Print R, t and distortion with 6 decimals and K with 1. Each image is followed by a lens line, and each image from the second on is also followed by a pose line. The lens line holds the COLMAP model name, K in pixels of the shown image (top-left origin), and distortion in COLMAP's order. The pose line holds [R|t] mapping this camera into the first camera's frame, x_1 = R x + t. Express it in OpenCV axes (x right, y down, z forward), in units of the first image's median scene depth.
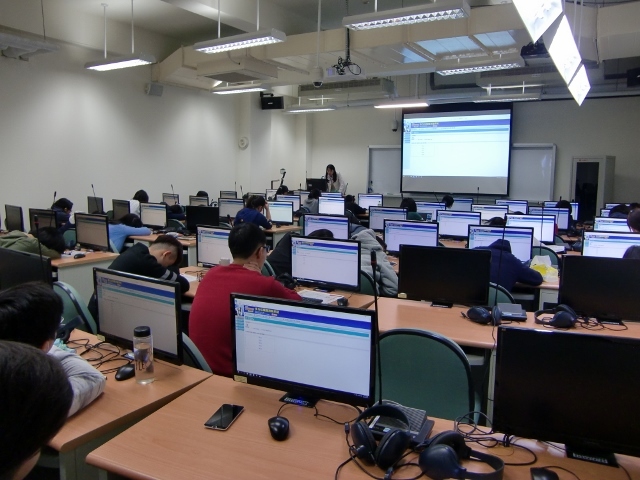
lens RADIAL K [[493.5, 0, 321.8], [0, 493.5, 231.6], [0, 0, 1]] dist [-0.110722, 0.090675]
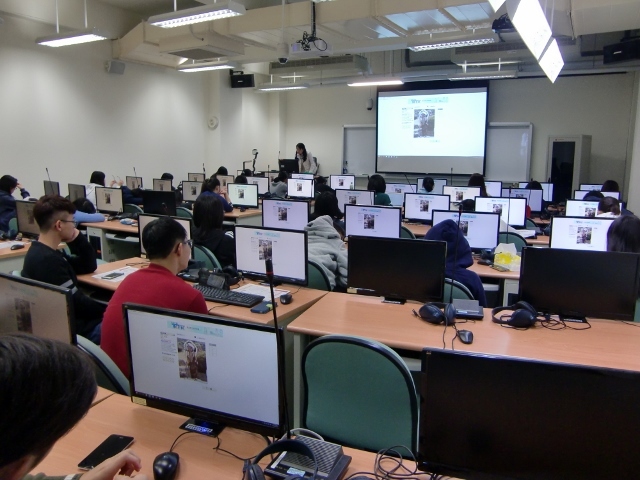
lens RADIAL K [[493.5, 0, 321.8], [0, 493.5, 231.6], [0, 0, 1]] dist [-0.110722, 0.090675]
pose [[0.999410, -0.009582, 0.032984, 0.037171], [0.008203, 0.999096, 0.041713, -0.008978], [-0.033354, -0.041418, 0.998585, 0.040928]]
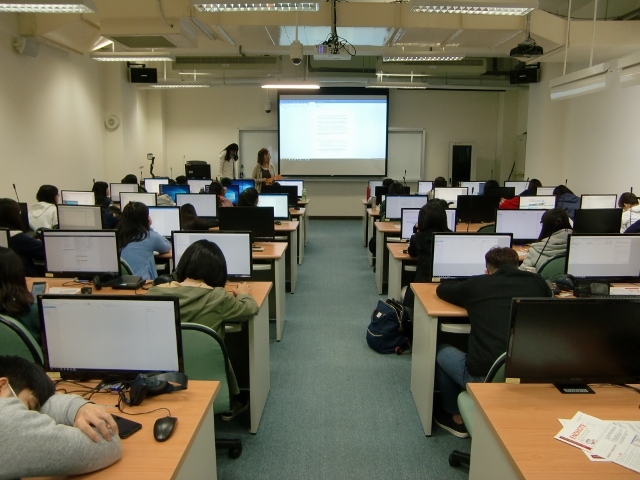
lens RADIAL K [[494.5, 0, 322.1], [0, 494.5, 231.2], [0, 0, 1]] dist [-0.111017, 0.093353]
pose [[0.857688, -0.088612, 0.506477, -0.507185], [0.066665, 0.995888, 0.061345, -0.049179], [-0.509830, -0.018851, 0.860069, 0.226161]]
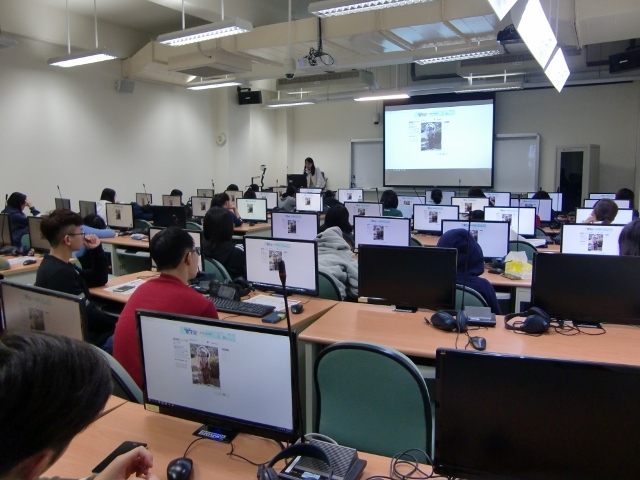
lens RADIAL K [[493.5, 0, 321.8], [0, 493.5, 231.6], [0, 0, 1]] dist [-0.110722, 0.090675]
pose [[0.999605, -0.022891, 0.016323, 0.035776], [0.022742, 0.999698, 0.009263, -0.003455], [-0.016530, -0.008888, 0.999824, 0.039910]]
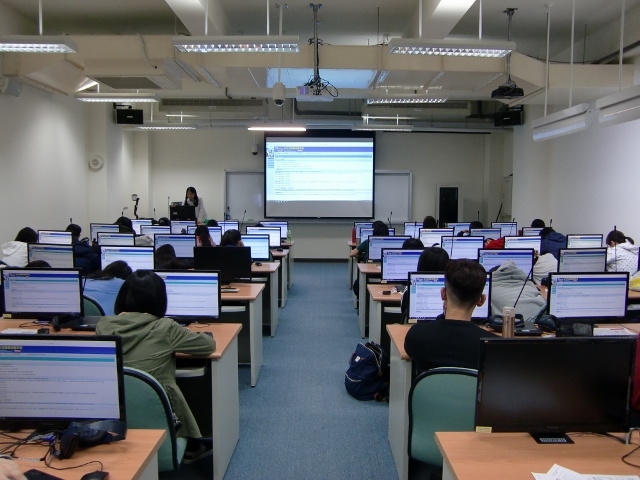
lens RADIAL K [[496.5, 0, 322.2], [0, 496.5, 231.3], [0, 0, 1]] dist [-0.110241, 0.094084]
pose [[0.849507, -0.042711, 0.525845, -0.481779], [0.065900, 0.997502, -0.025443, -0.042262], [-0.523445, 0.056267, 0.850200, 0.229535]]
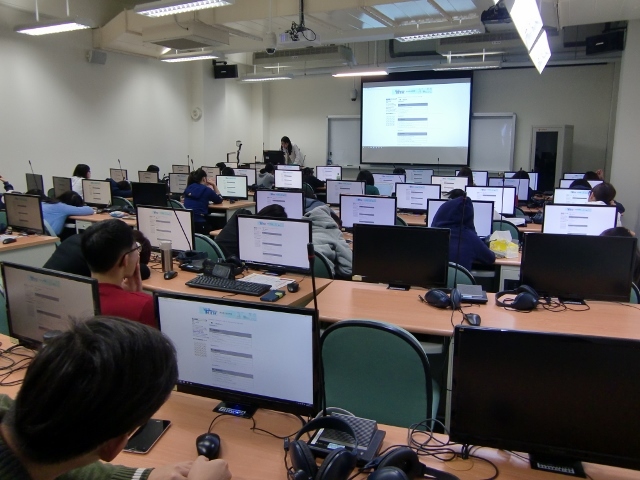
lens RADIAL K [[496.5, 0, 322.2], [0, 496.5, 231.3], [0, 0, 1]] dist [-0.110241, 0.094084]
pose [[0.996913, -0.021757, 0.075435, 0.013573], [0.017406, 0.998172, 0.057870, -0.006878], [-0.076556, -0.056378, 0.995470, 0.032772]]
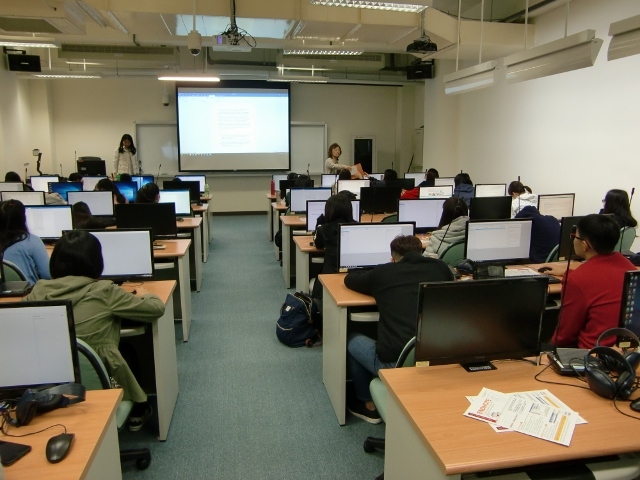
lens RADIAL K [[494.5, 0, 322.1], [0, 494.5, 231.2], [0, 0, 1]] dist [-0.111017, 0.093353]
pose [[0.742293, -0.121497, 0.658969, -0.503599], [0.086268, 0.992568, 0.085828, -0.046370], [-0.664499, -0.006862, 0.747257, 0.232951]]
